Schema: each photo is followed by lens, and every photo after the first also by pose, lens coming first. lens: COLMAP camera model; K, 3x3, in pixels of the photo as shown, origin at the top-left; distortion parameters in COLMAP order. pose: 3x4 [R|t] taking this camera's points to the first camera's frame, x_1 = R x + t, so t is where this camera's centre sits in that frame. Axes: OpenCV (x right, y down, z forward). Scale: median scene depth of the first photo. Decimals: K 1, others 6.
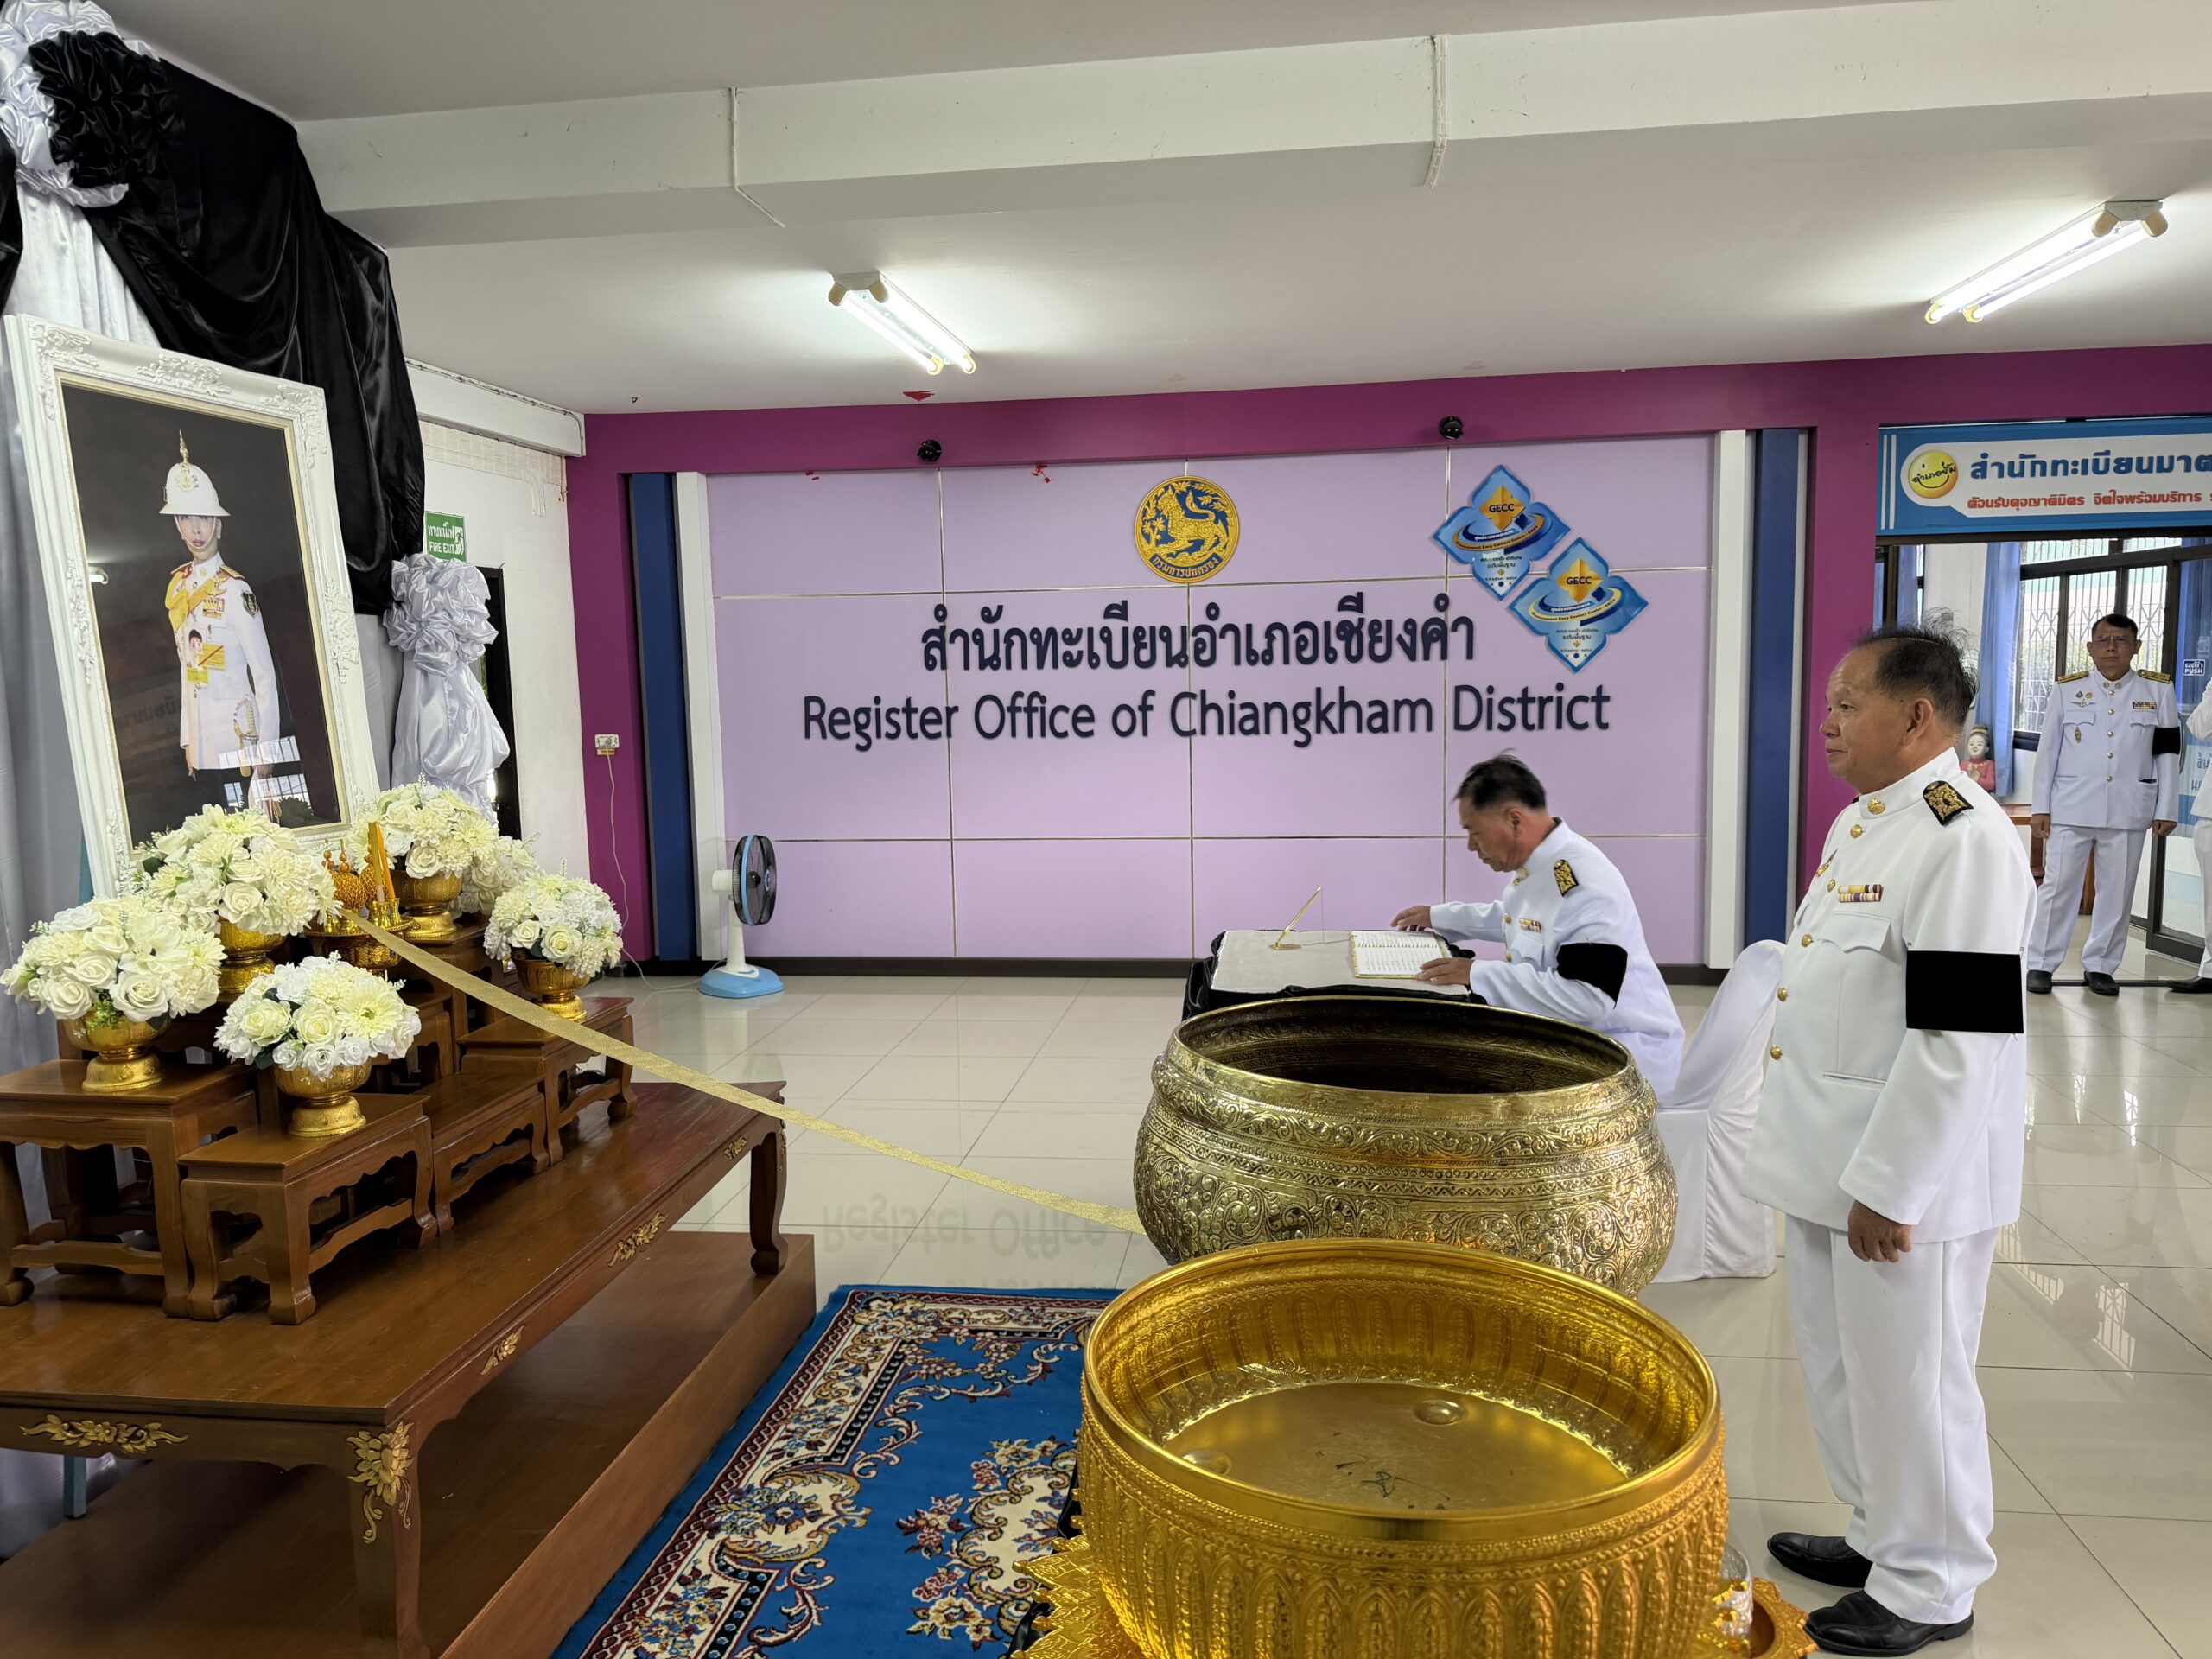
lens RADIAL K [[1556.0, 0, 1101.8], [0, 1556.0, 837.4], [0, 0, 1]] dist [0.039458, -0.040172]
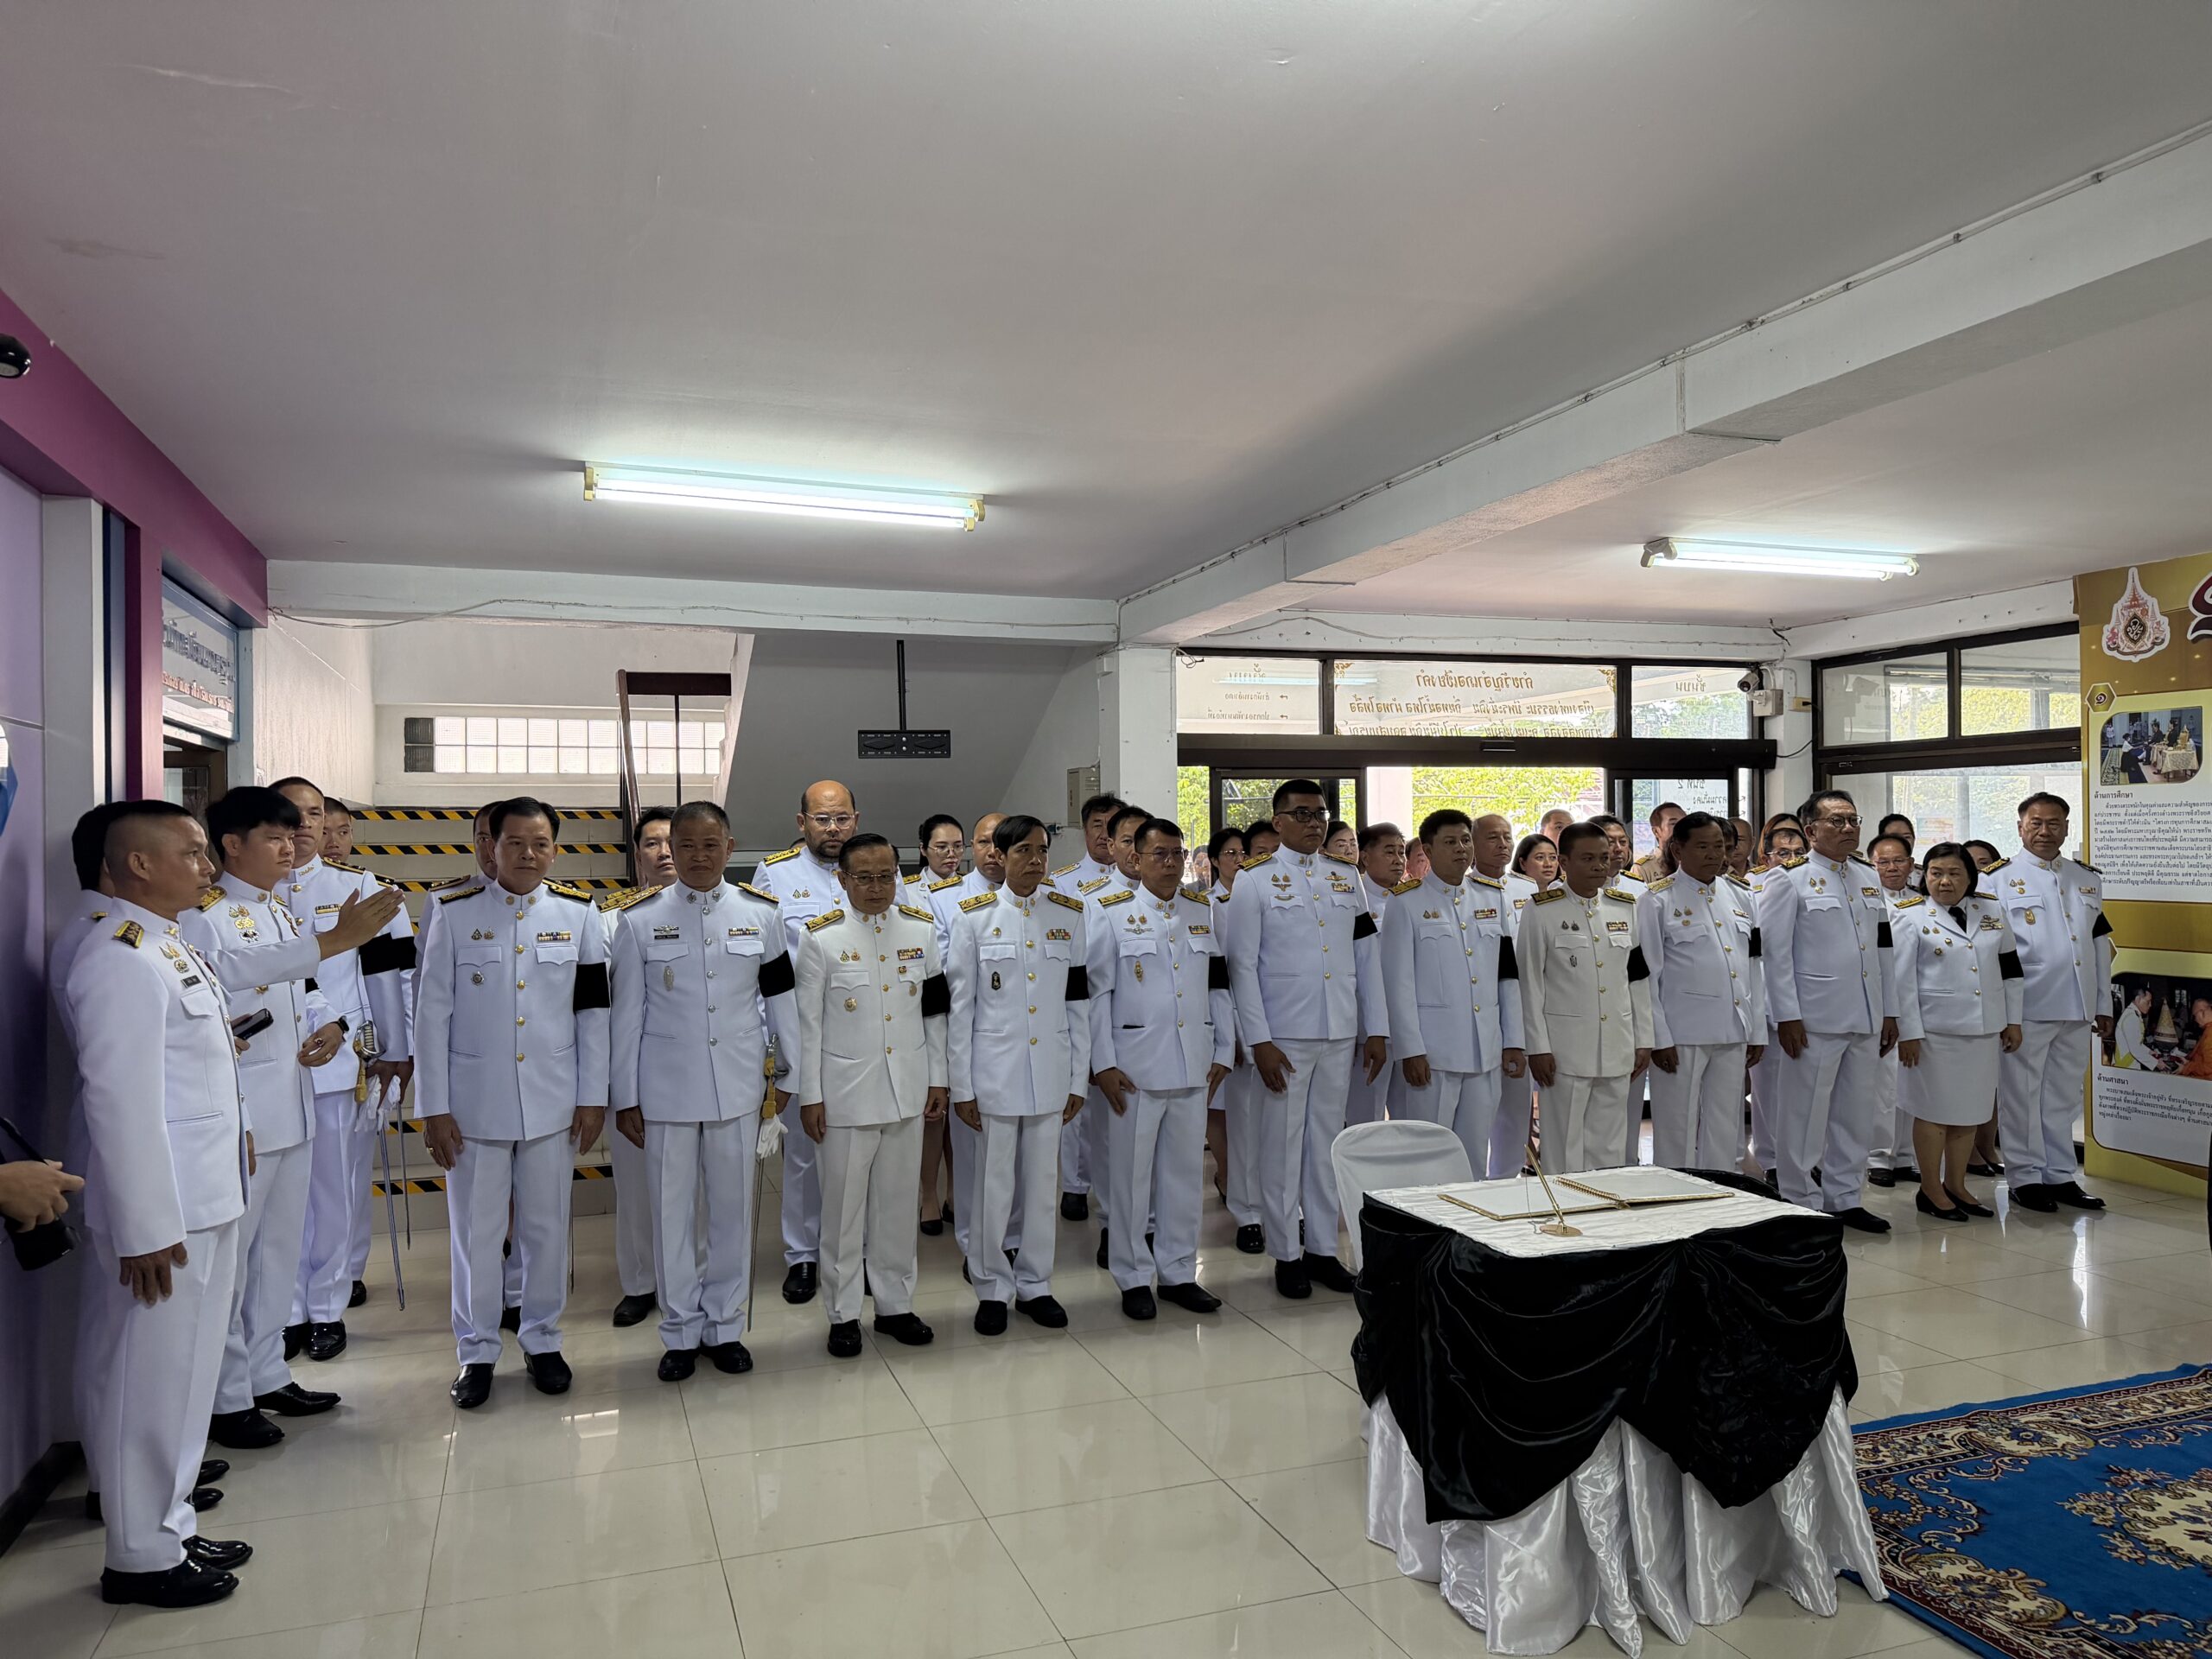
lens RADIAL K [[1556.0, 0, 1124.0], [0, 1556.0, 837.9], [0, 0, 1]] dist [0.039458, -0.040172]
pose [[0.469661, 0.013676, -0.882741, 0.637984], [-0.103547, 0.993832, -0.039695, 0.037765], [0.876754, 0.110049, 0.468180, -0.415369]]
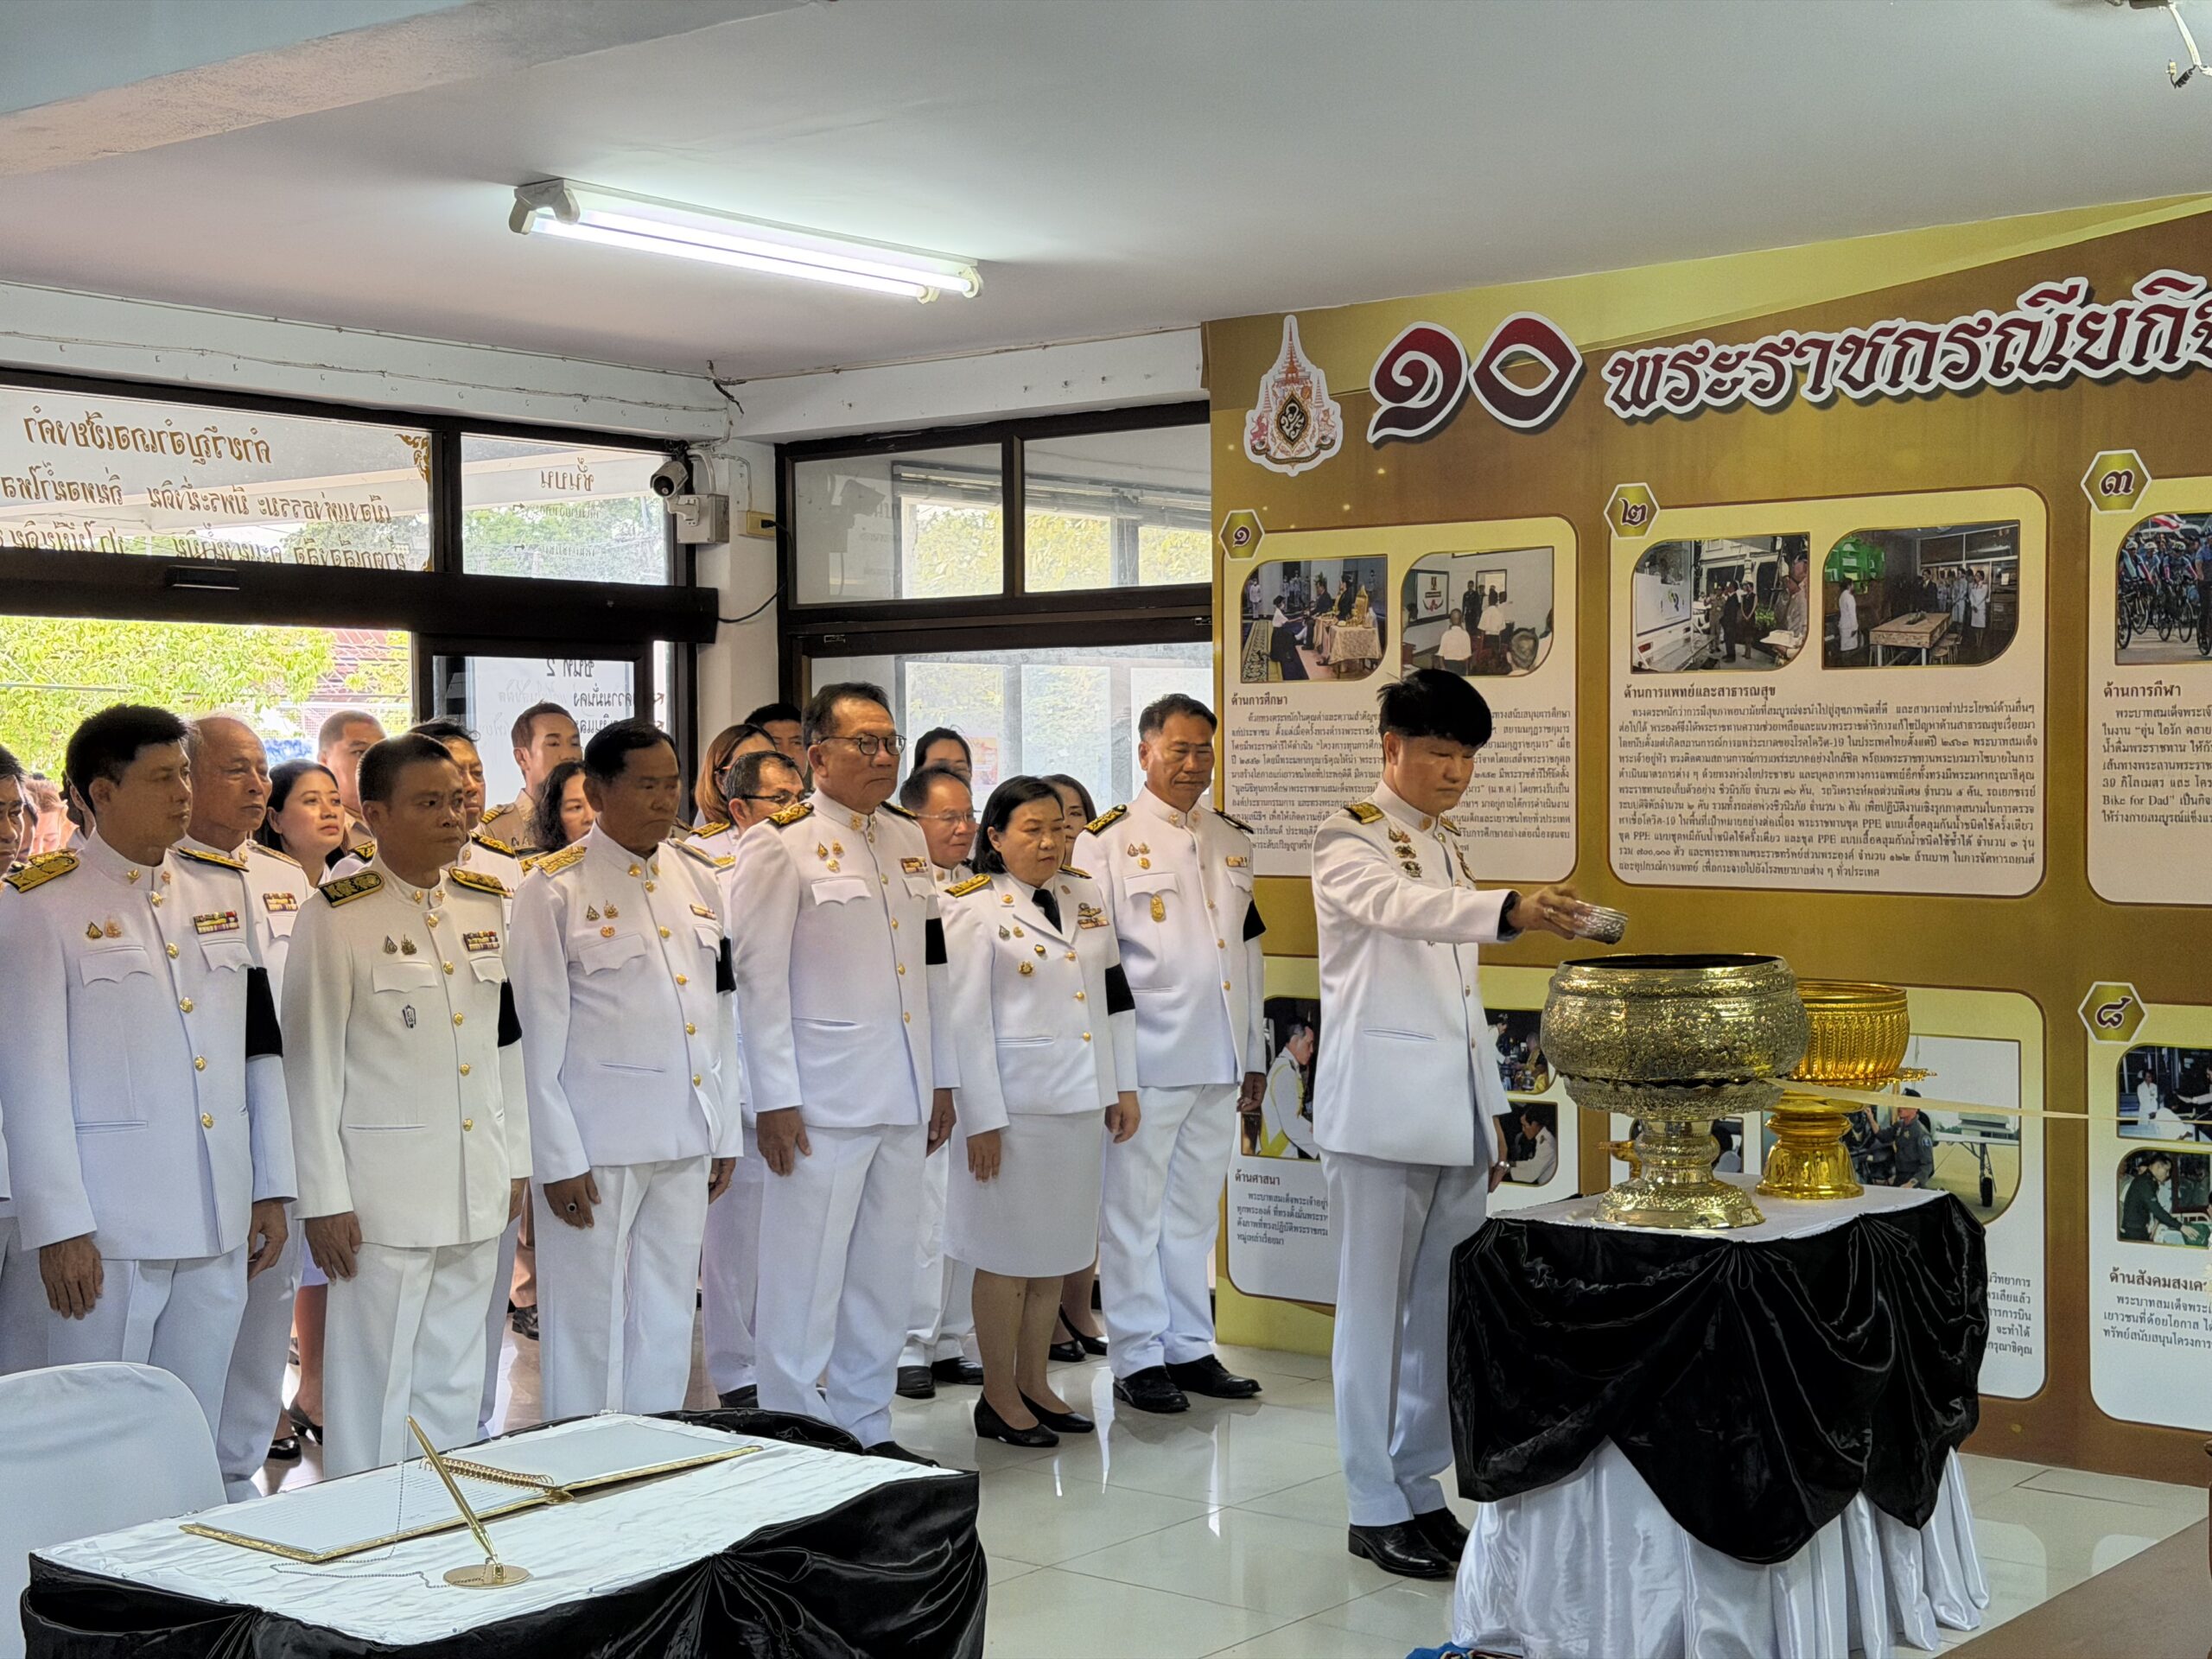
lens RADIAL K [[3066.0, 0, 1077.2], [0, 3066.0, 850.9], [0, 0, 1]] dist [0.141964, 0.000000]
pose [[0.854023, 0.026818, -0.519544, 0.532952], [-0.069510, 0.995598, -0.062870, 0.044318], [0.515571, 0.089806, 0.852127, -0.417265]]
